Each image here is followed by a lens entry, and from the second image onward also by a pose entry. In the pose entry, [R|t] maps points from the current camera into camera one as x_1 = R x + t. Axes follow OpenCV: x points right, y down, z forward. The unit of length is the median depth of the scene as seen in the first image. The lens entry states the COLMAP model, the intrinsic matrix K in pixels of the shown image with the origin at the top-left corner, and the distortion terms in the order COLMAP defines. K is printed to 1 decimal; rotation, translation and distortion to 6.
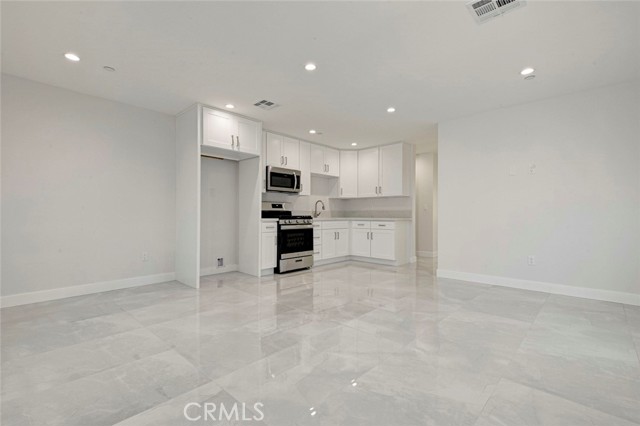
lens RADIAL K [[285.6, 0, 319.3], [0, 285.6, 216.2], [0, 0, 1]] dist [0.000757, -0.000076]
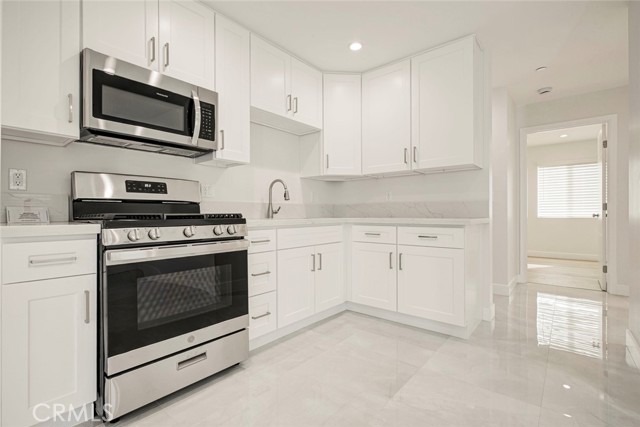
lens RADIAL K [[295.4, 0, 317.3], [0, 295.4, 215.4], [0, 0, 1]] dist [-0.002453, -0.000861]
pose [[0.998811, -0.005997, 0.048385, 0.044365], [0.005883, 0.999980, 0.002496, -0.000322], [-0.048399, -0.002209, 0.998826, 0.610403]]
